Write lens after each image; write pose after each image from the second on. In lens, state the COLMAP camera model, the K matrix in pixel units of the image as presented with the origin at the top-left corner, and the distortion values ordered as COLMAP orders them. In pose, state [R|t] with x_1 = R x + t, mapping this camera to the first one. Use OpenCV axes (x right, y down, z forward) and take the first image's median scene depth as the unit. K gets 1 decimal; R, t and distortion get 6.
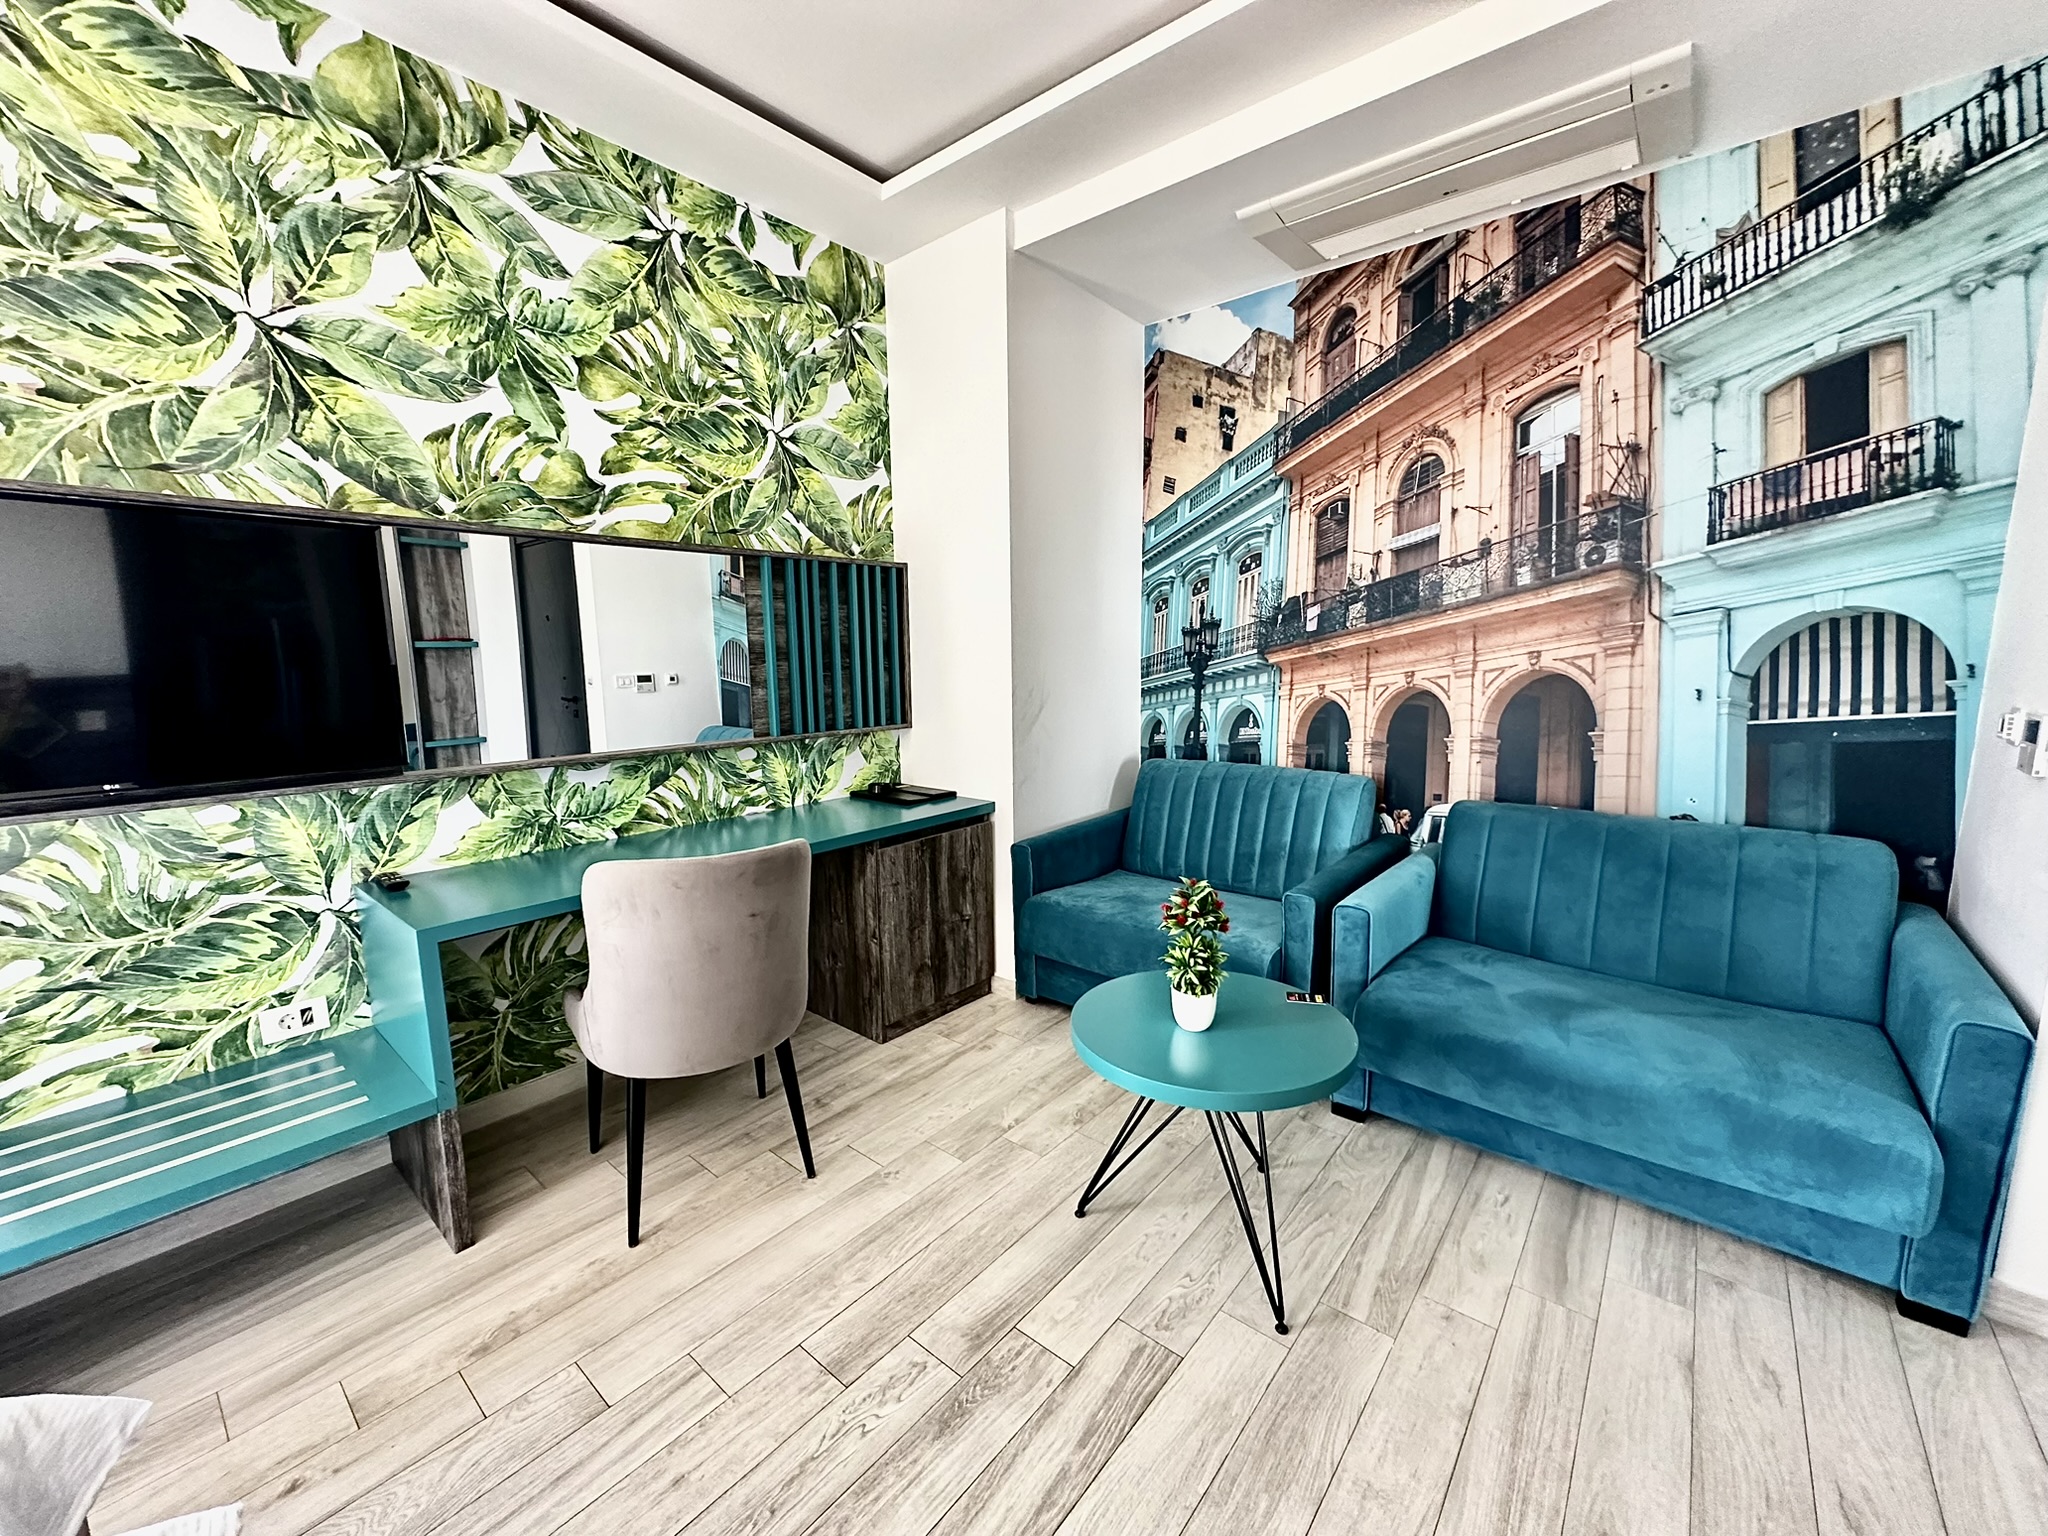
lens RADIAL K [[828.0, 0, 1013.0], [0, 828.0, 778.0], [0, 0, 1]] dist [0.000493, -0.000227]
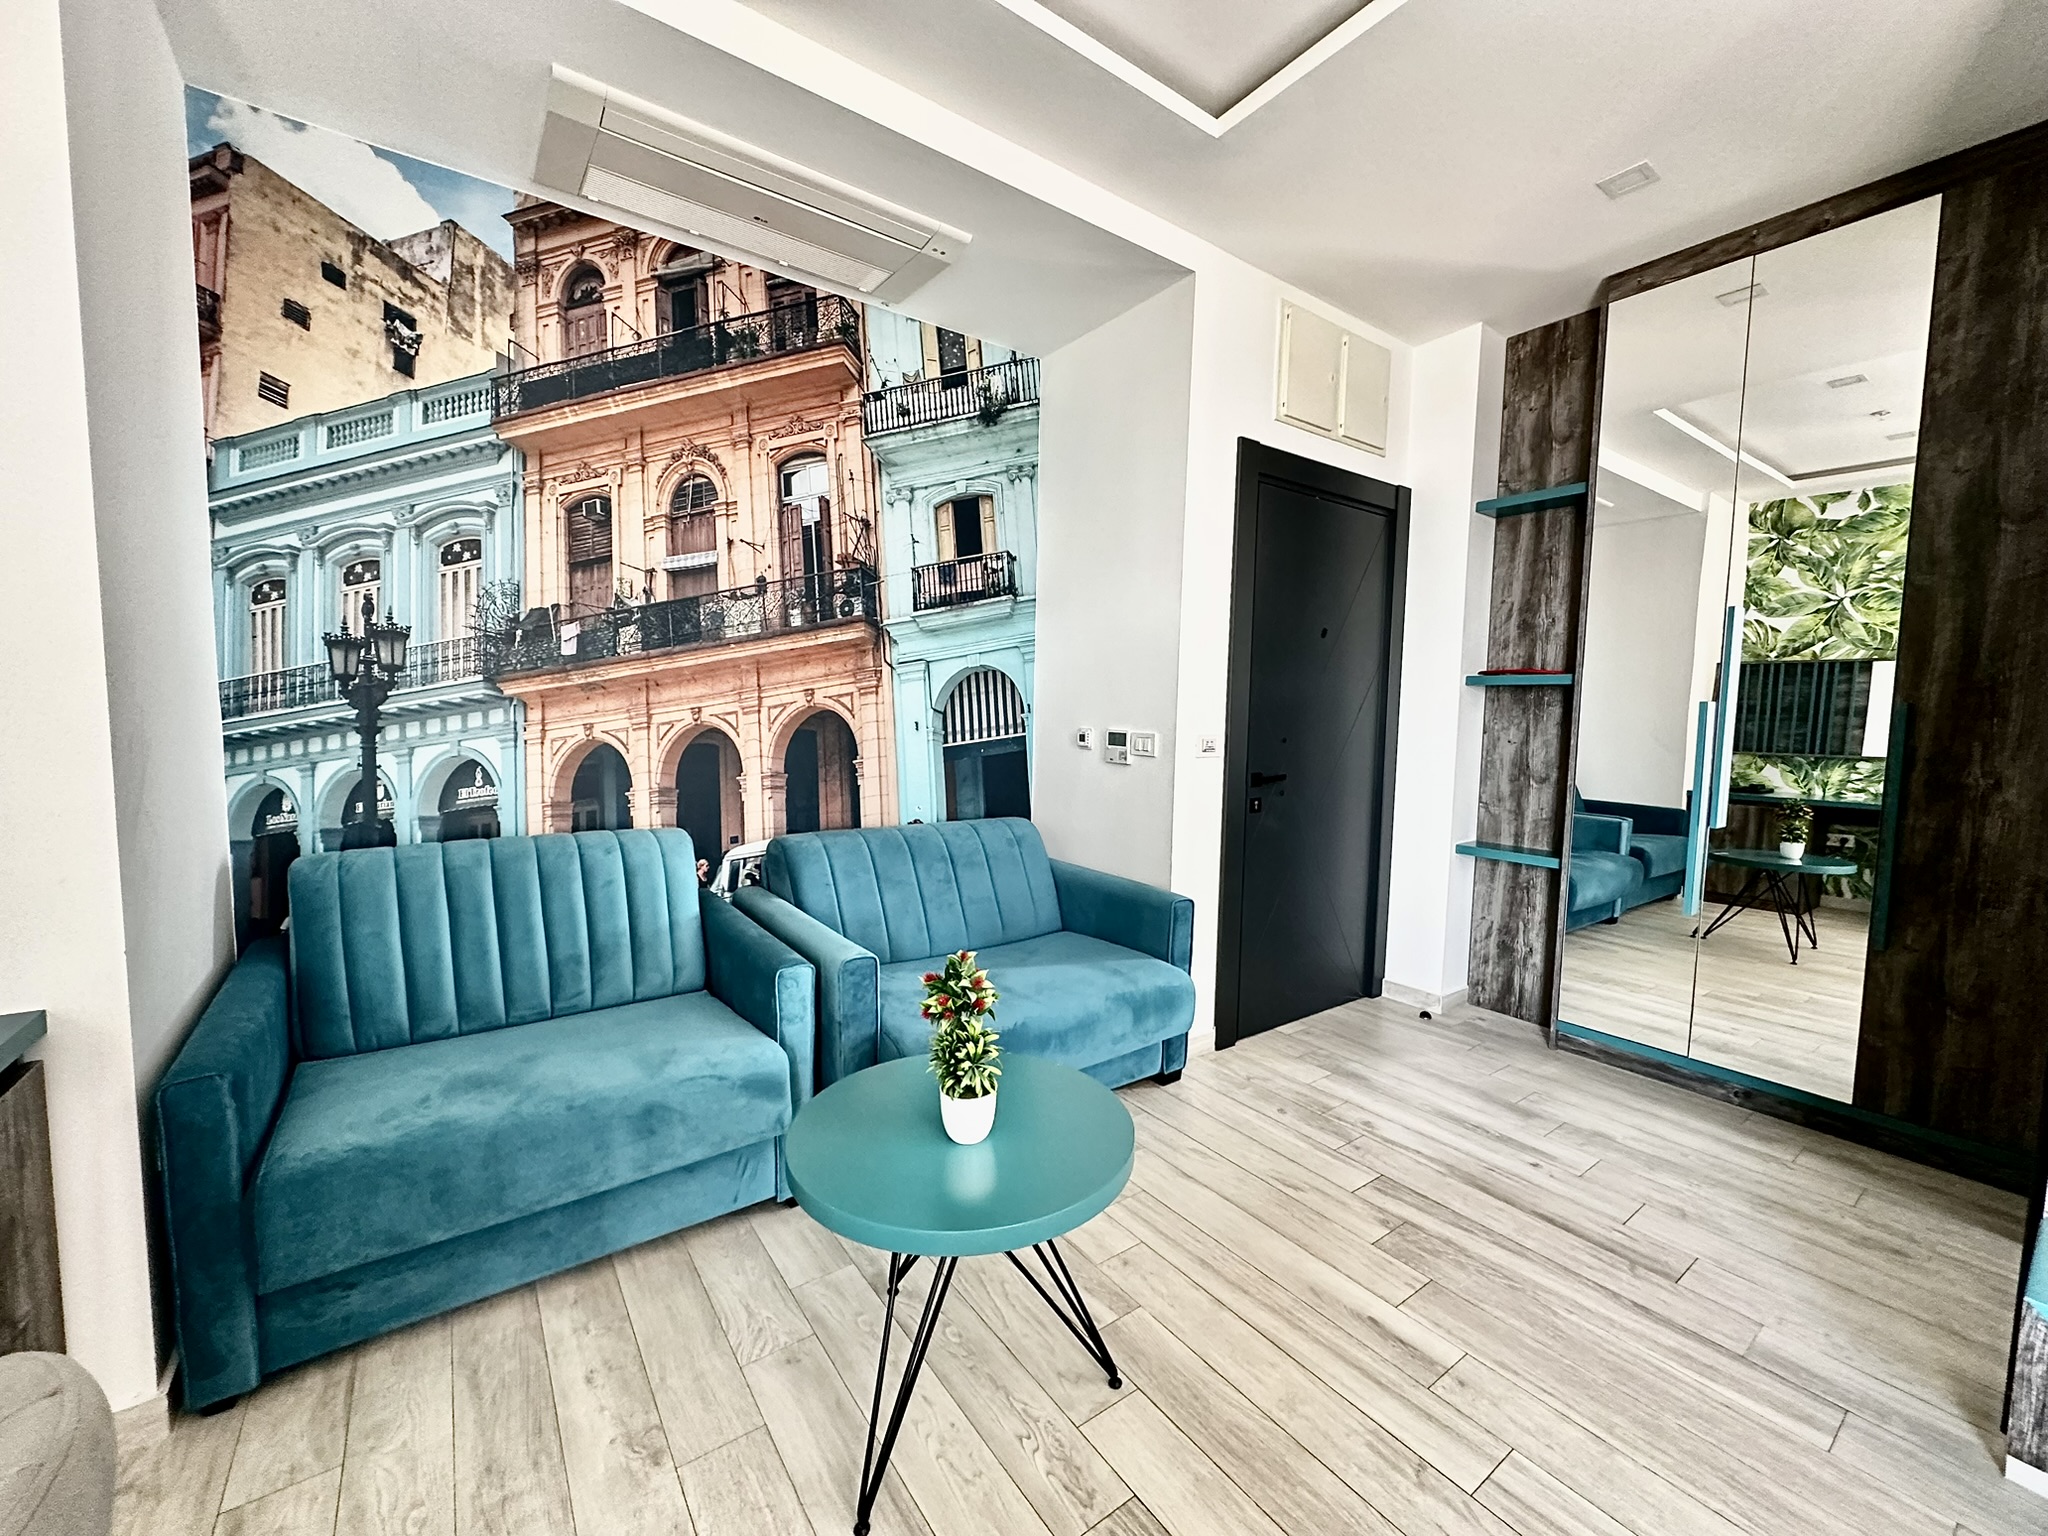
lens RADIAL K [[820.3, 0, 1053.8], [0, 820.3, 771.1], [0, 0, 1]] dist [-0.000653, 0.000008]
pose [[0.227659, -0.064580, 0.971597, -0.319521], [0.129479, 0.990946, 0.035528, -0.041902], [-0.965094, 0.117713, 0.233959, 0.433543]]
